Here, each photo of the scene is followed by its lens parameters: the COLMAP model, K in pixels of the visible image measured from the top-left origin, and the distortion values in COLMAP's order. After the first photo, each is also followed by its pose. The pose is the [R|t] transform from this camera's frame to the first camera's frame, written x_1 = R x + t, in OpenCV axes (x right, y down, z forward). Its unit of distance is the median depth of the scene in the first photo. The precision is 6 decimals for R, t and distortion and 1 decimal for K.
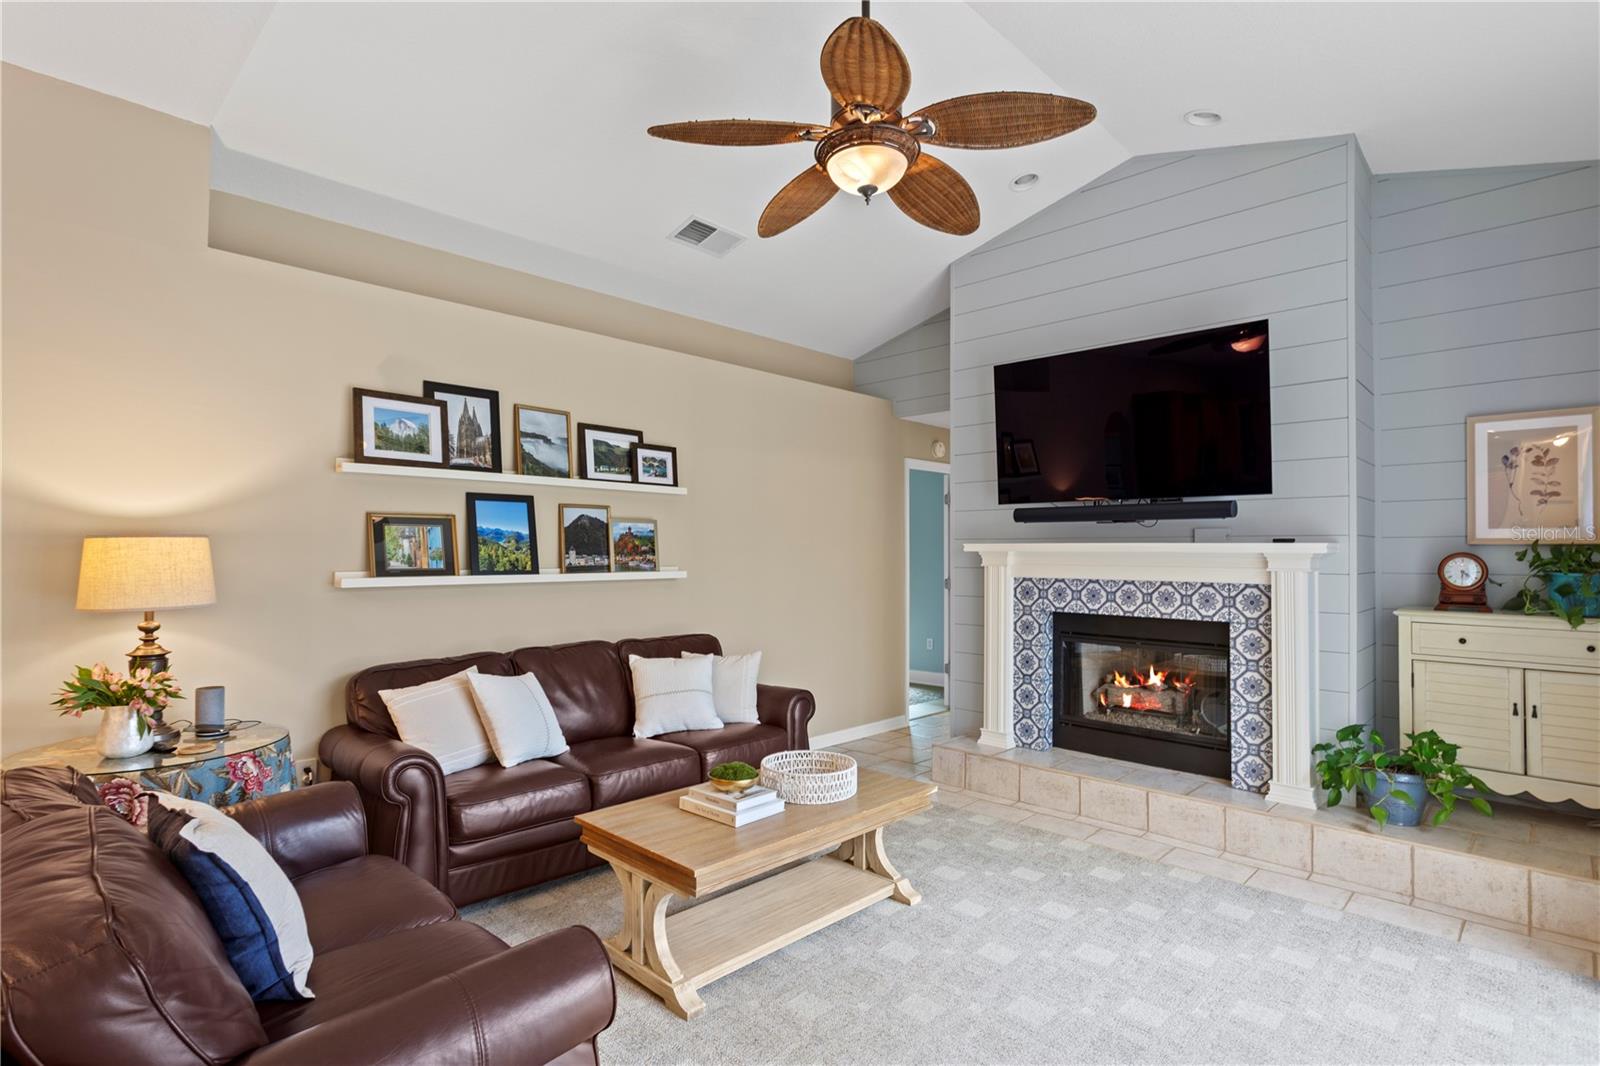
lens RADIAL K [[806.2, 0, 793.7], [0, 806.2, 535.3], [0, 0, 1]] dist [-0.003862, 0.000291]
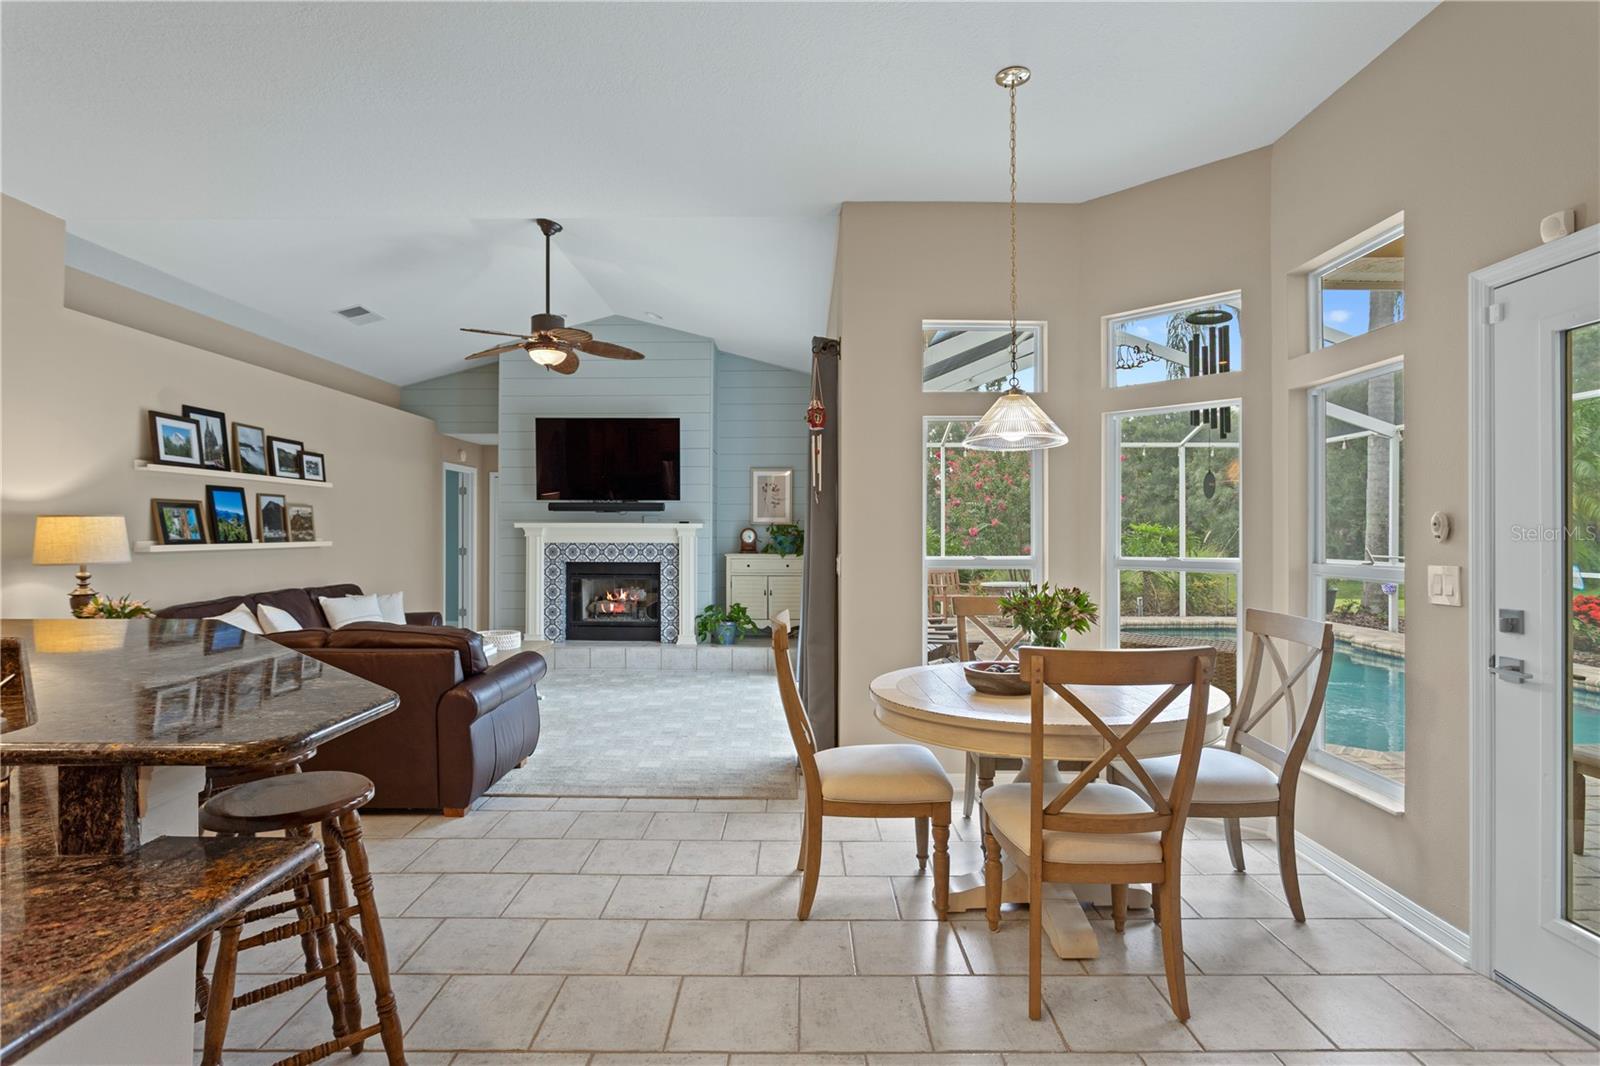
lens RADIAL K [[788.0, 0, 793.1], [0, 788.0, 526.2], [0, 0, 1]] dist [-0.002272, 0.000146]
pose [[0.724604, 0.002097, 0.689163, -0.589654], [-0.012025, 0.999882, 0.009601, -0.006533], [-0.689061, -0.015244, 0.724543, -0.675080]]
